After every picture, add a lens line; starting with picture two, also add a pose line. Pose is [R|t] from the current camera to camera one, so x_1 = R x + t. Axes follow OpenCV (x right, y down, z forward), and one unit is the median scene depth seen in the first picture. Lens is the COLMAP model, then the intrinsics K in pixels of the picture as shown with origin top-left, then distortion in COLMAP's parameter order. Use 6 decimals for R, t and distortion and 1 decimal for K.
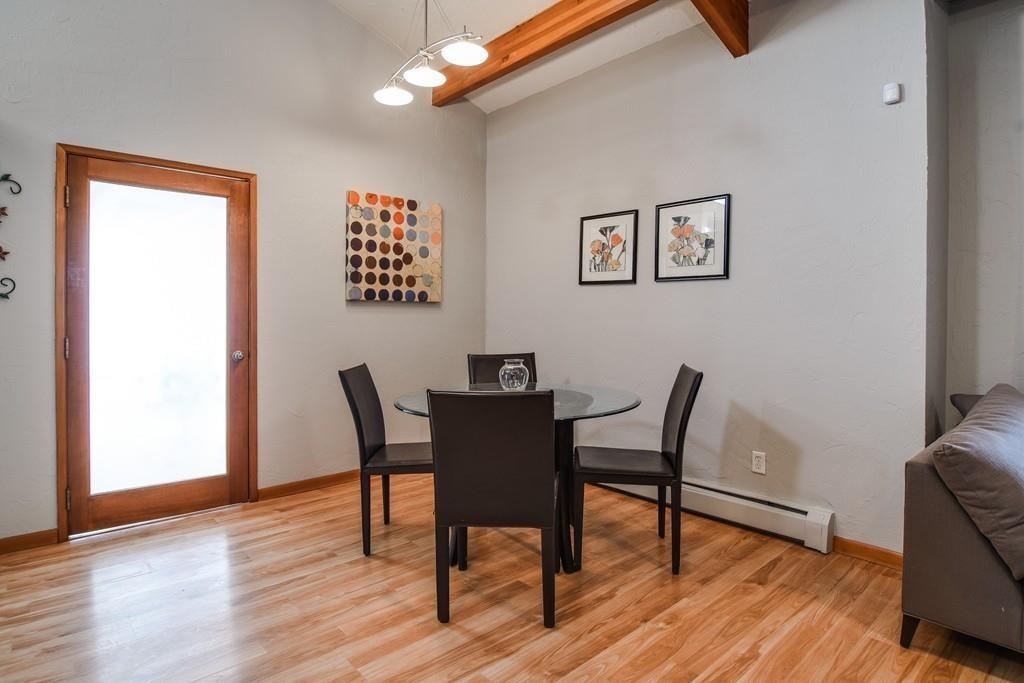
lens RADIAL K [[559.3, 0, 511.7], [0, 559.3, 333.2], [0, 0, 1]] dist [0.000965, -0.002978]
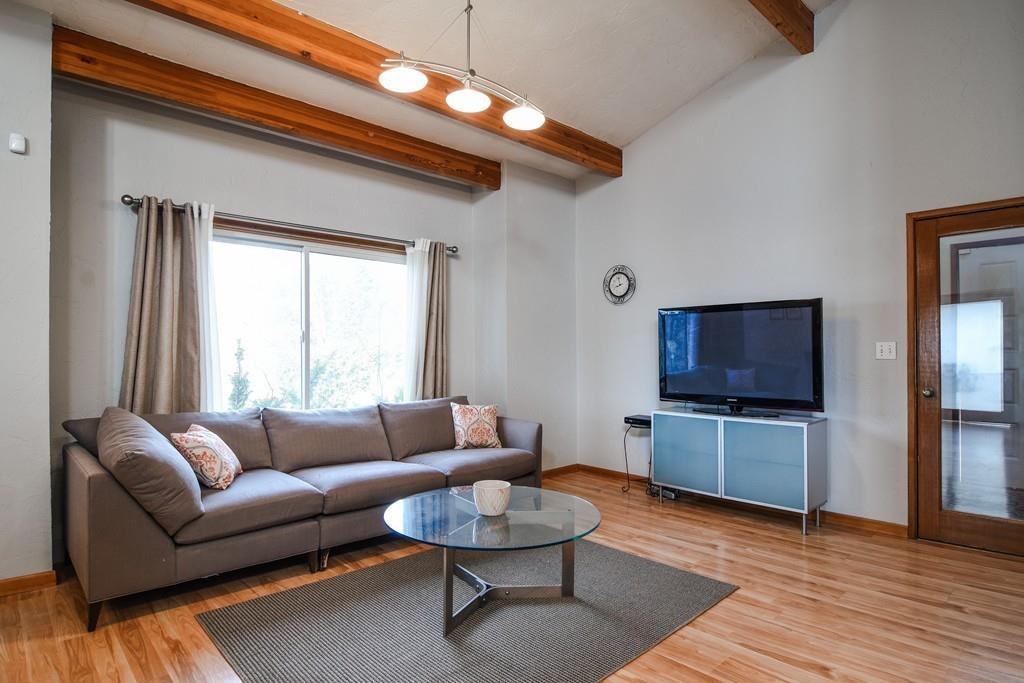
lens RADIAL K [[559.3, 0, 511.3], [0, 559.3, 347.6], [0, 0, 1]] dist [0.000965, -0.002978]
pose [[-0.006894, 0.017659, 0.999820, -0.518802], [0.021916, 0.999607, -0.017504, -0.002845], [-0.999736, 0.021791, -0.007278, 0.104117]]
